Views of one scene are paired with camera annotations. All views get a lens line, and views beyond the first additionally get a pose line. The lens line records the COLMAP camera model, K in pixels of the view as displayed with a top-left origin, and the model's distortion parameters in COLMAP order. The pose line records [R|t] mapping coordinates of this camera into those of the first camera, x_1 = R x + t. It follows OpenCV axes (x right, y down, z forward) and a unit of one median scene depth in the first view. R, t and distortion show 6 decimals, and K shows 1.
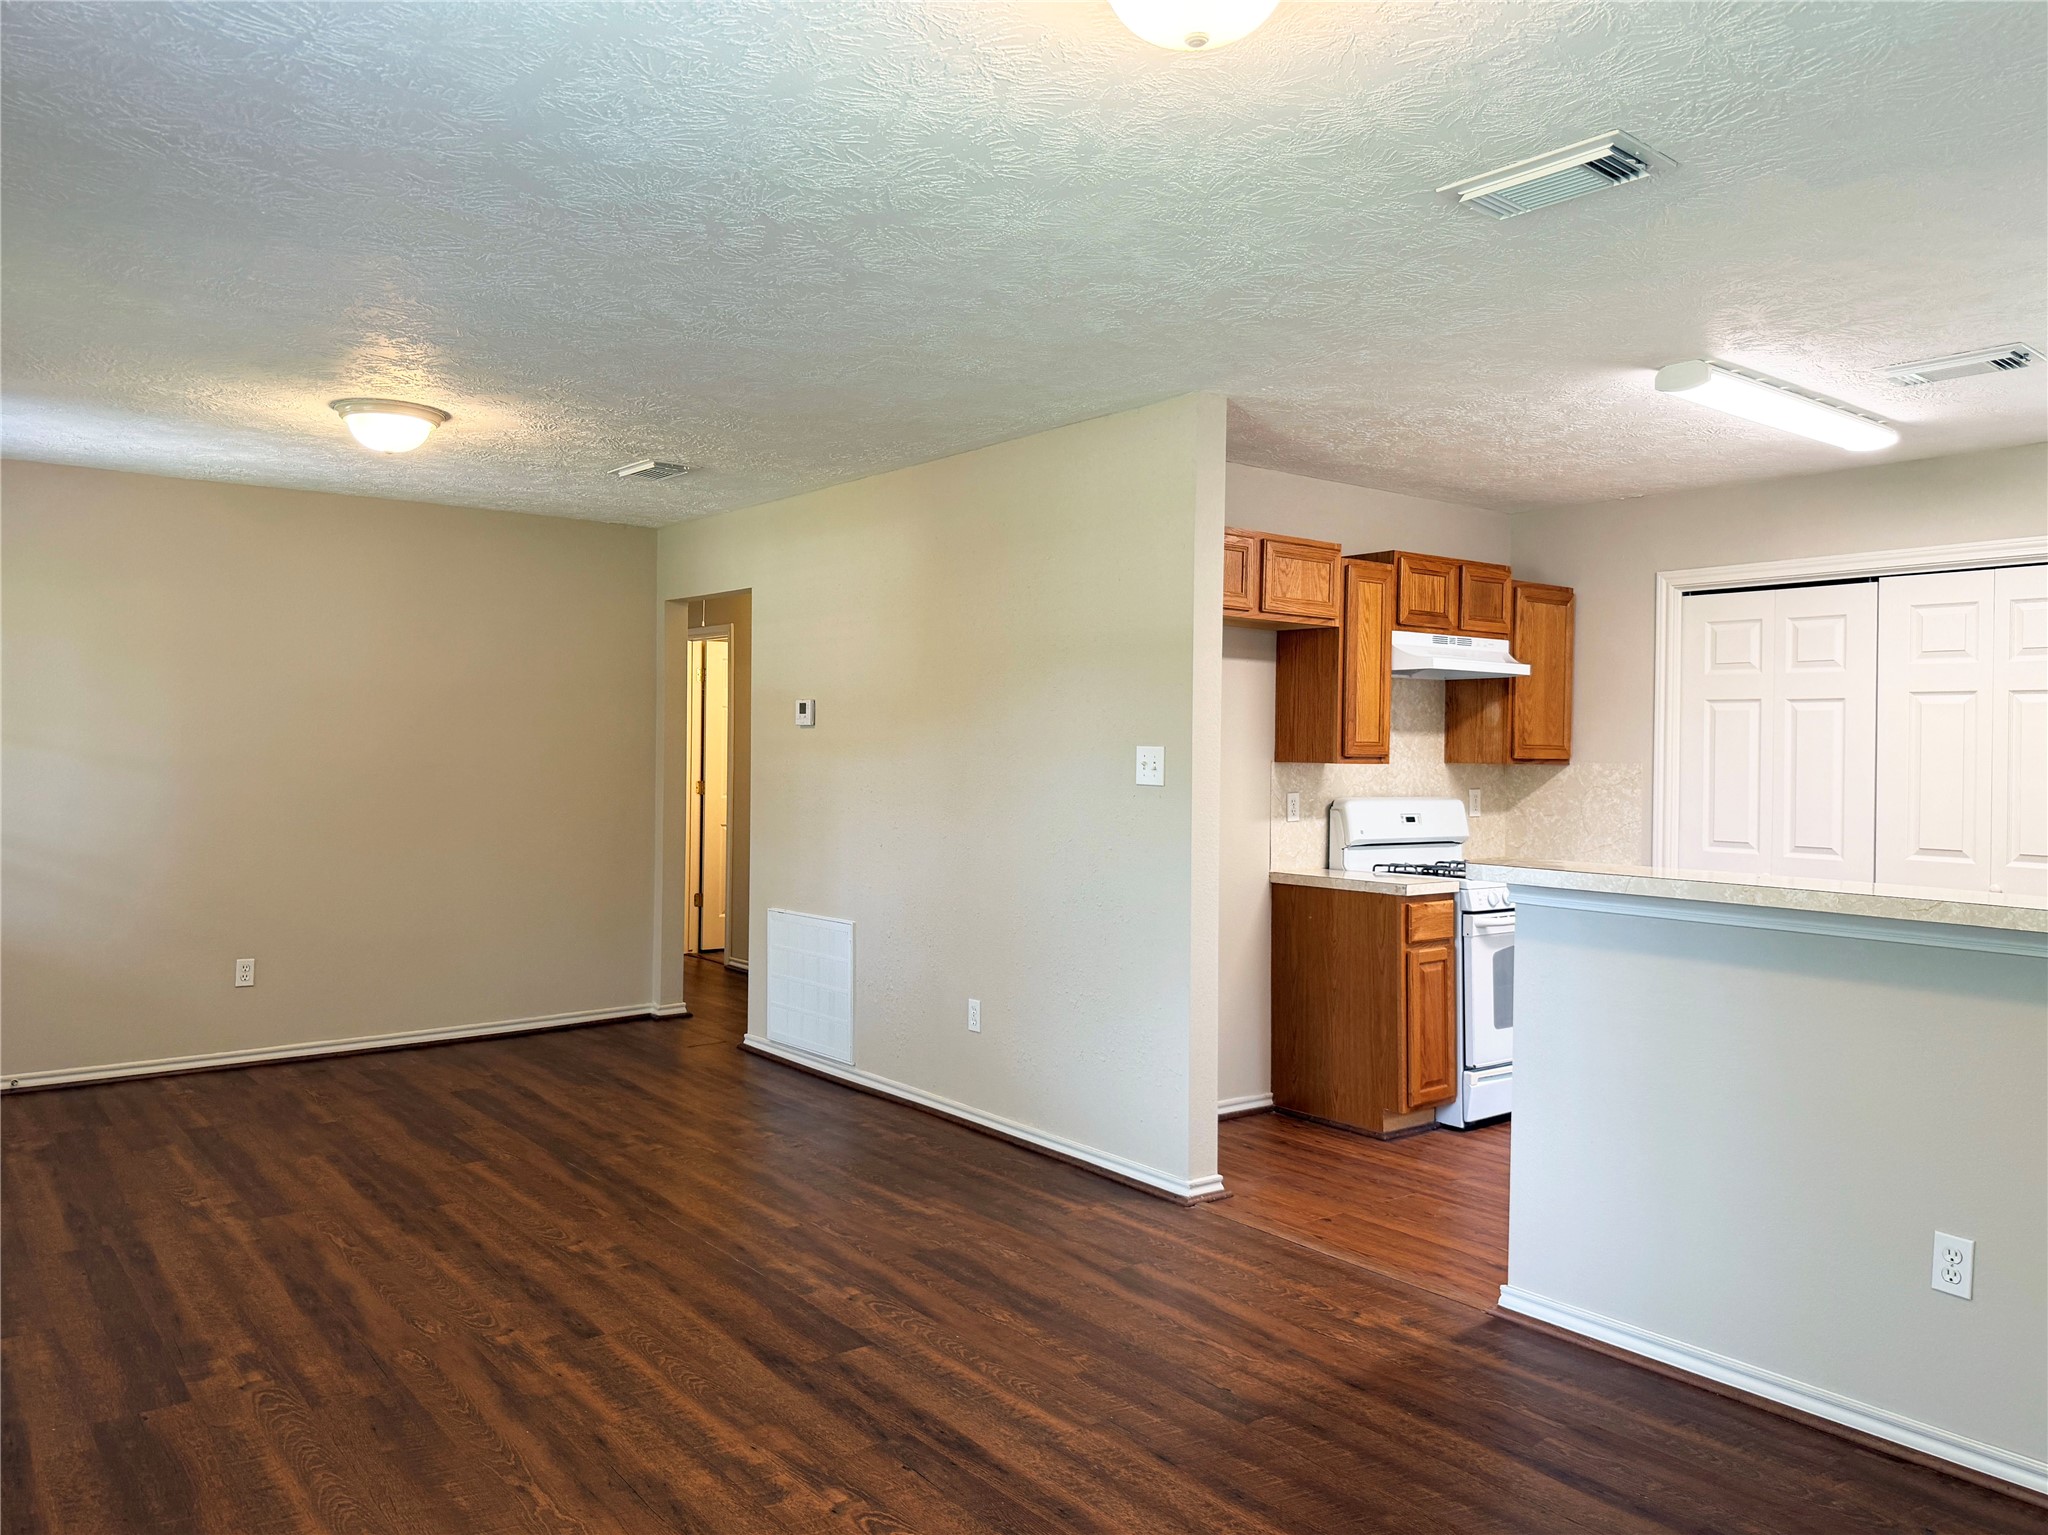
lens RADIAL K [[1440.1, 0, 1017.4], [0, 1440.1, 772.6], [0, 0, 1]] dist [0.111558, -0.216041]
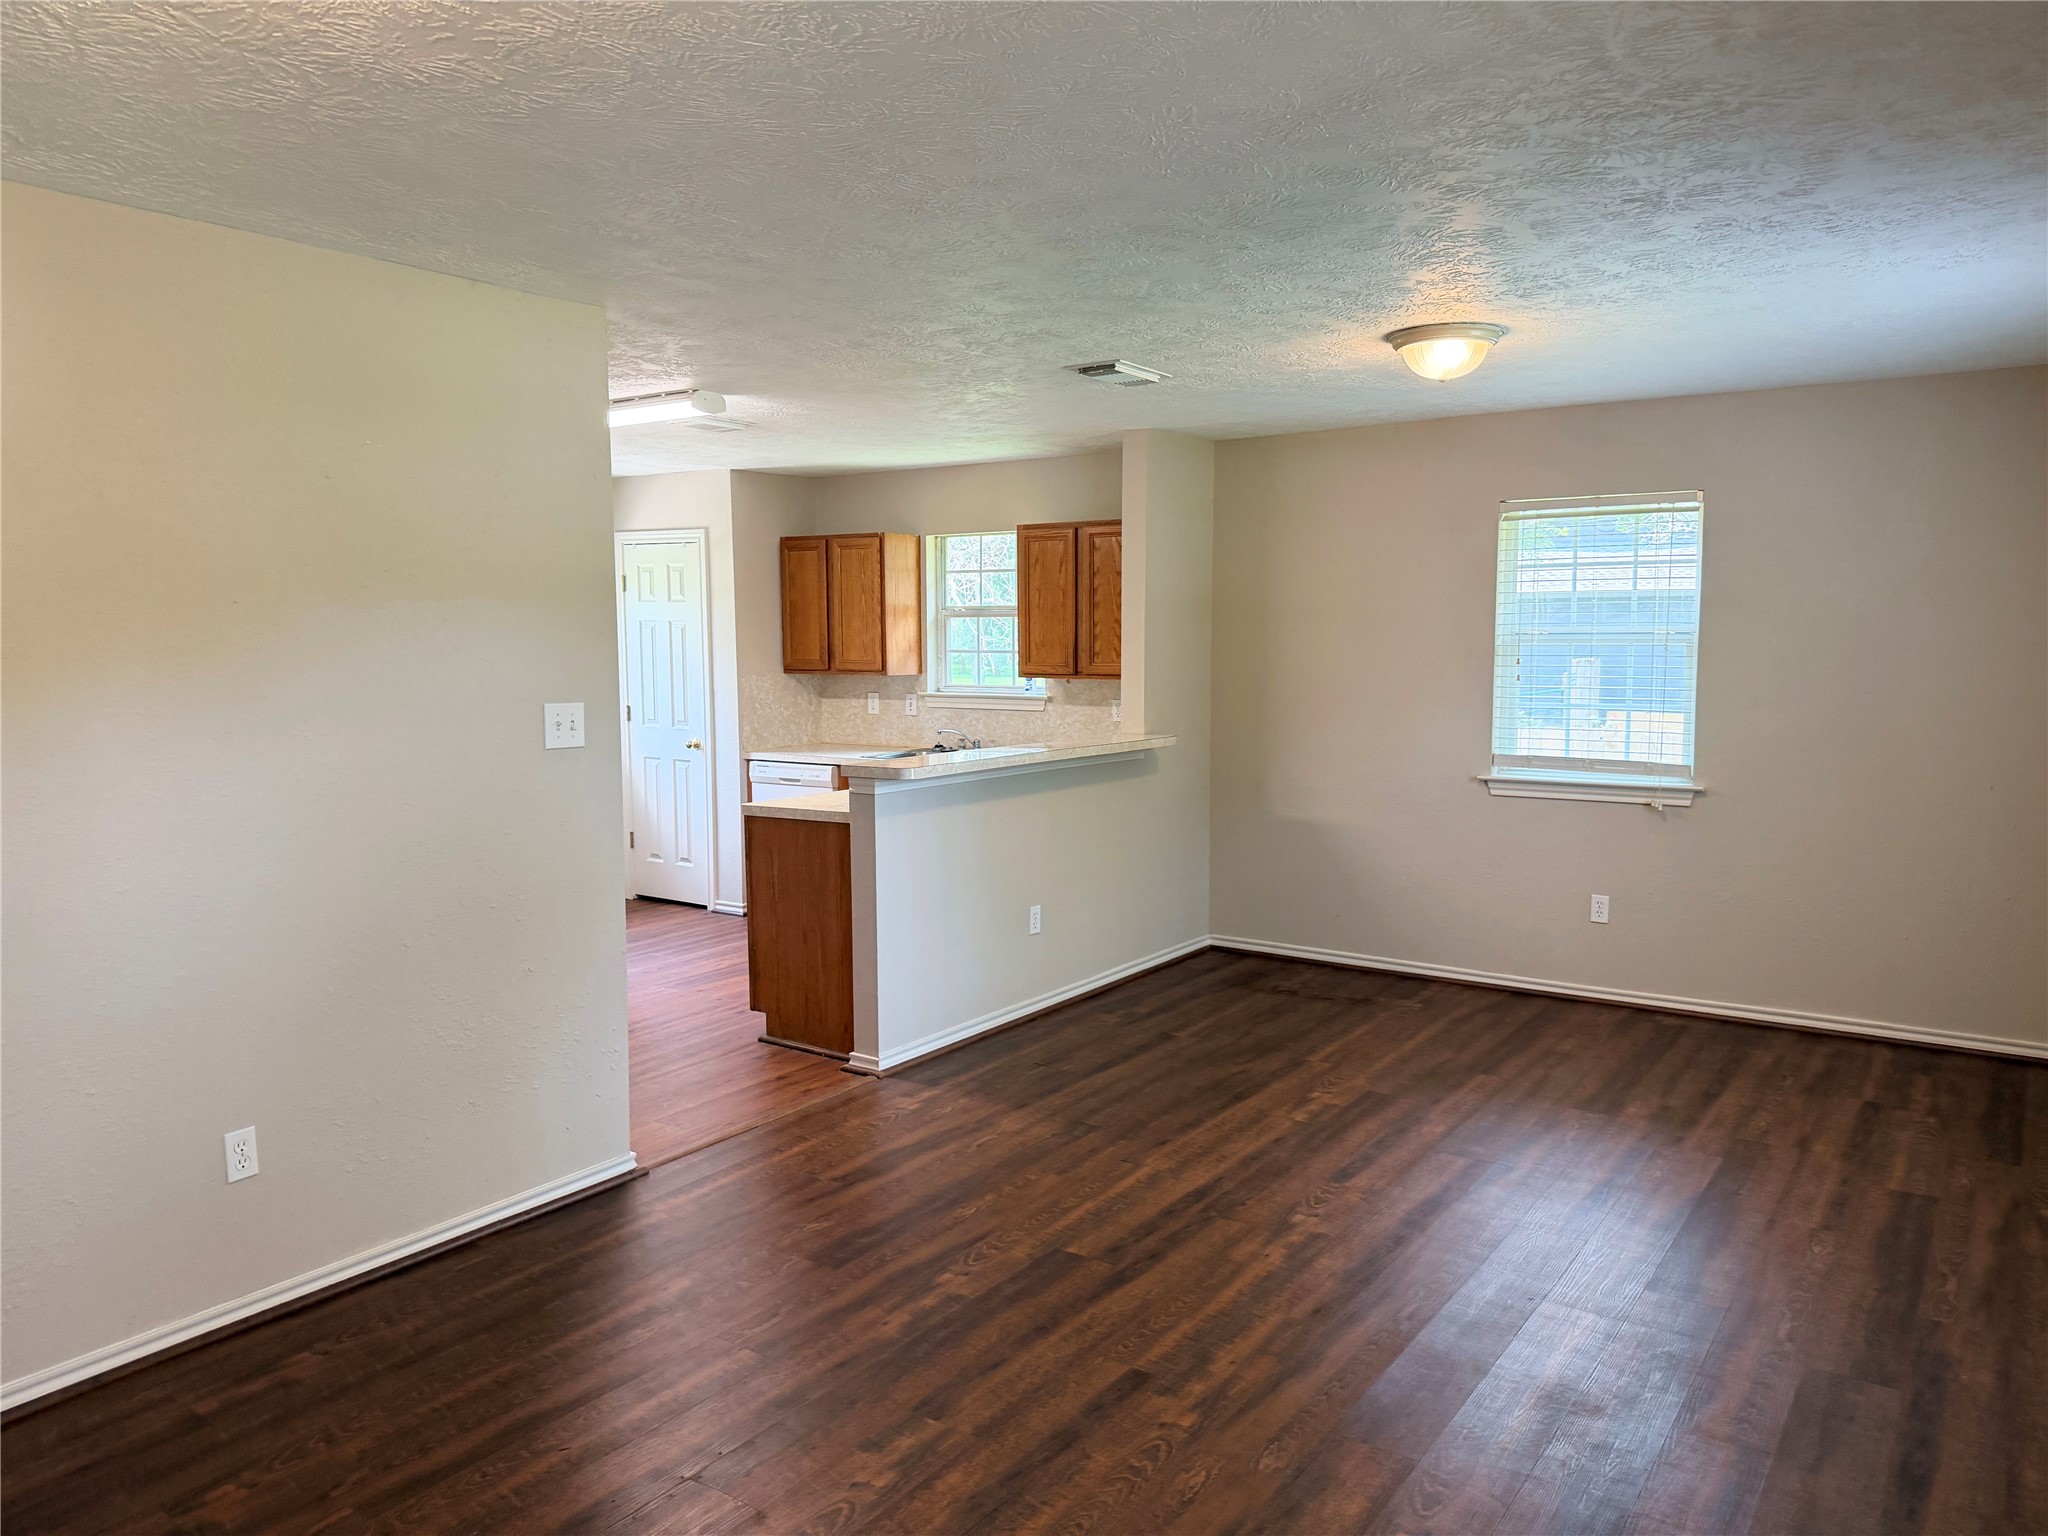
lens RADIAL K [[1440.1, 0, 1017.4], [0, 1440.1, 773.1], [0, 0, 1]] dist [0.111558, -0.216041]
pose [[-0.269517, -0.102244, 0.957552, -1.148088], [0.026580, 0.993179, 0.113530, -0.095356], [-0.962629, 0.056050, -0.264961, 1.346311]]
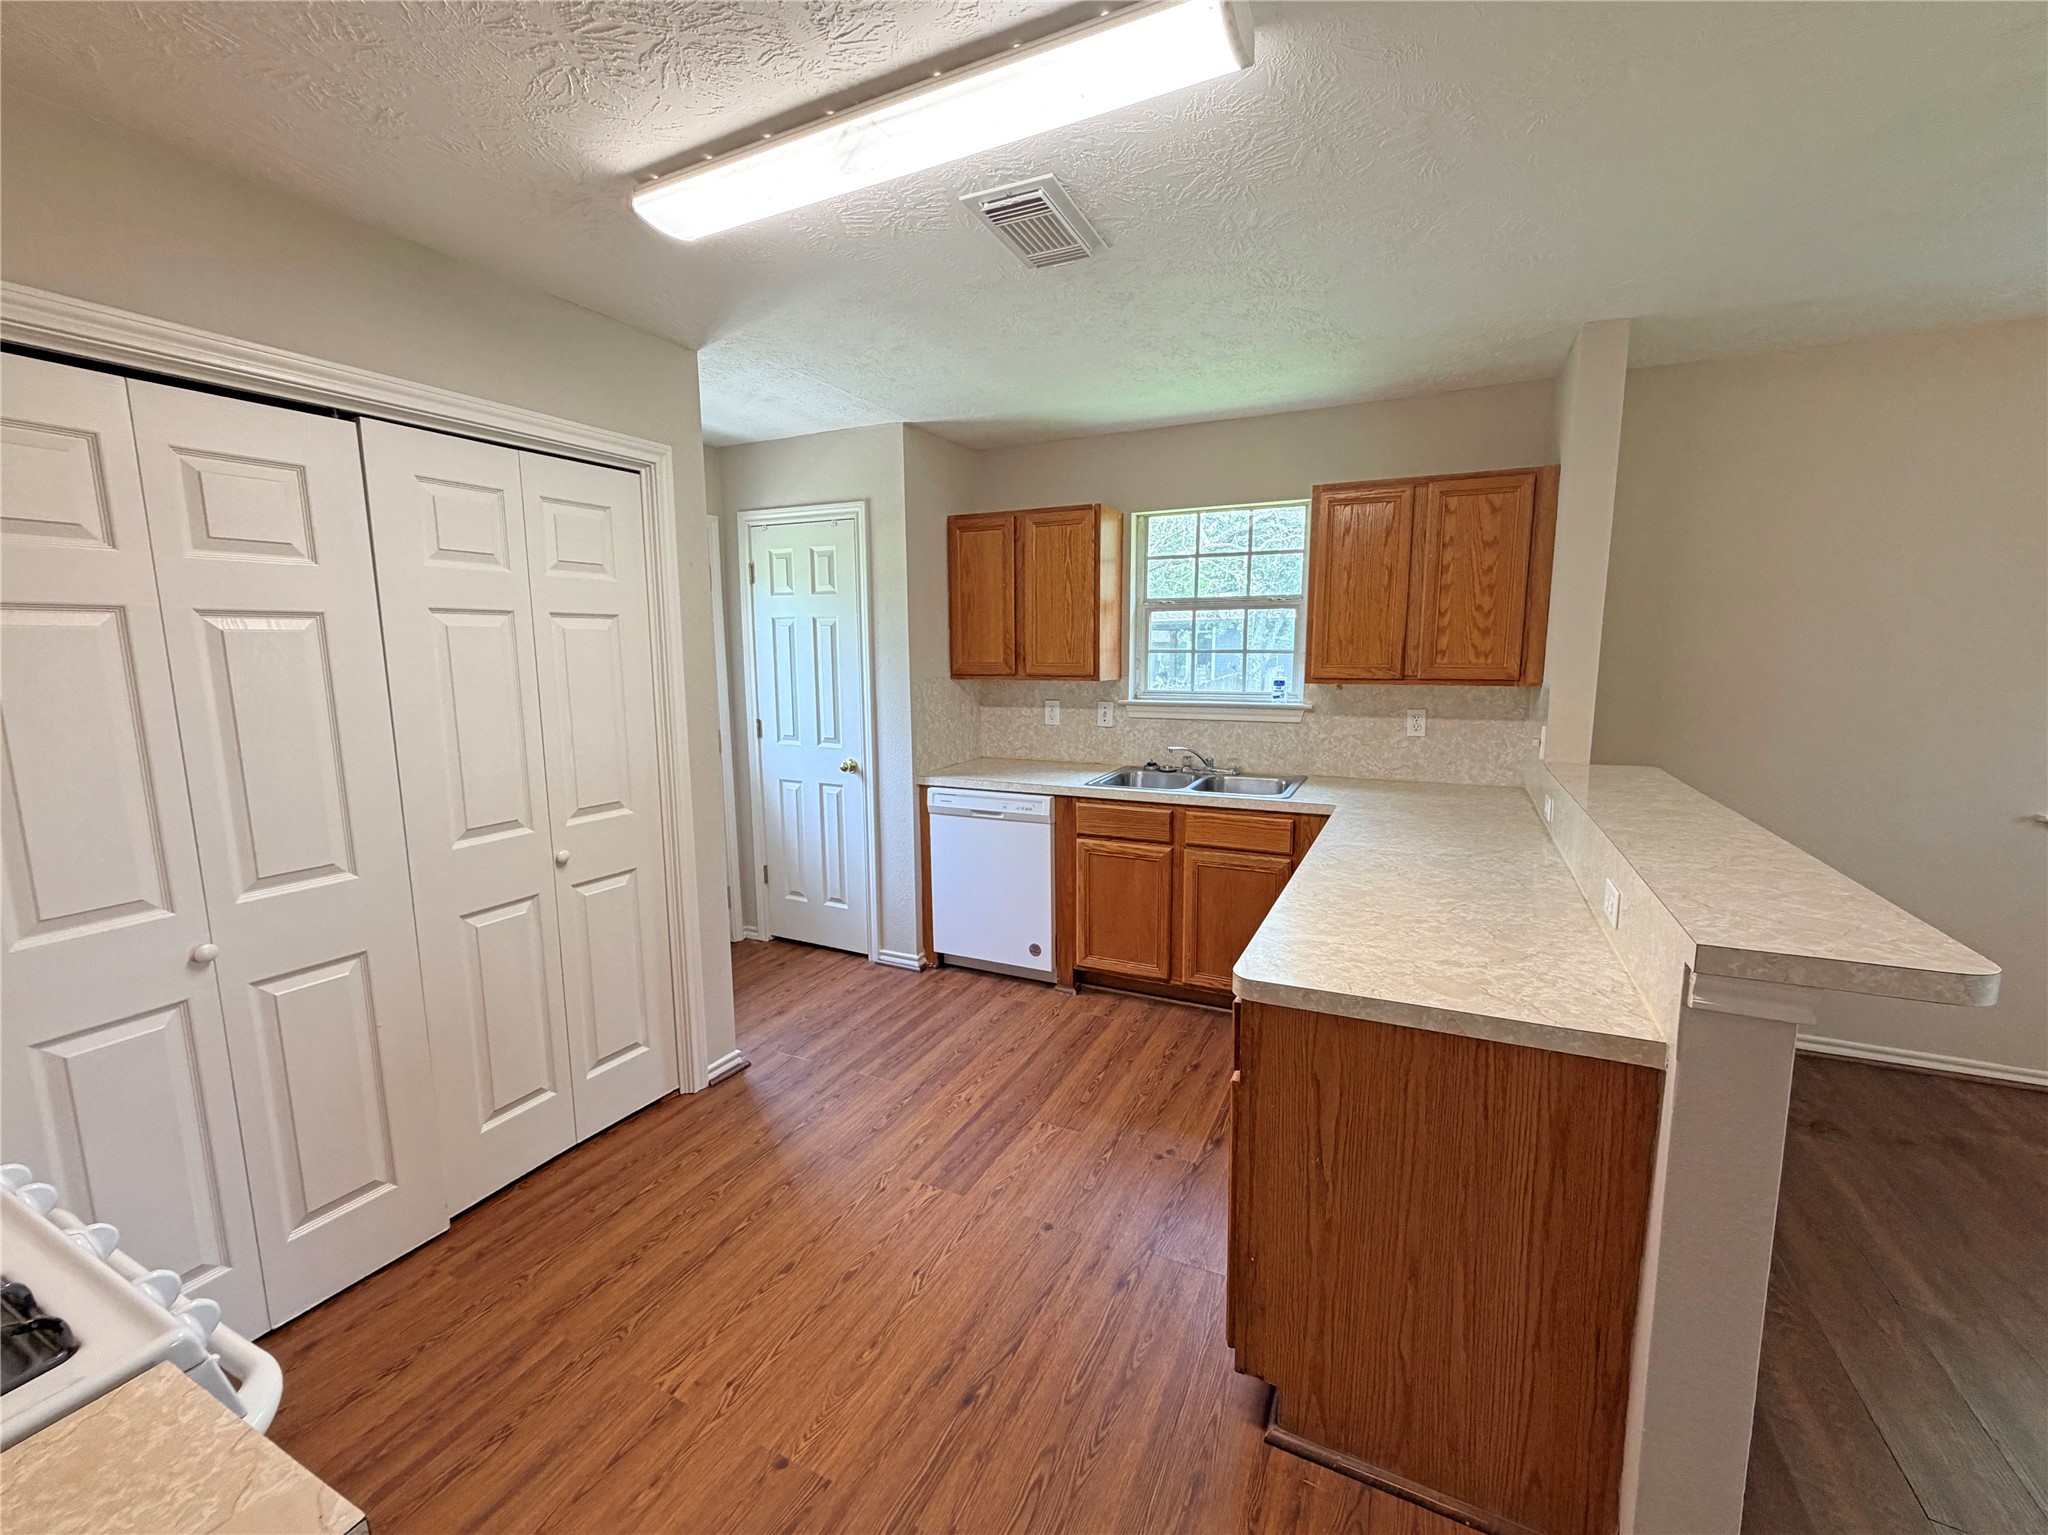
lens RADIAL K [[840.6, 0, 1015.1], [0, 840.6, 766.0], [0, 0, 1]] dist [0.000022, 0.000000]
pose [[-0.418430, -0.133762, 0.898345, 0.227134], [0.025695, 0.986956, 0.158924, -0.061541], [-0.907885, 0.089582, -0.409535, 1.498453]]
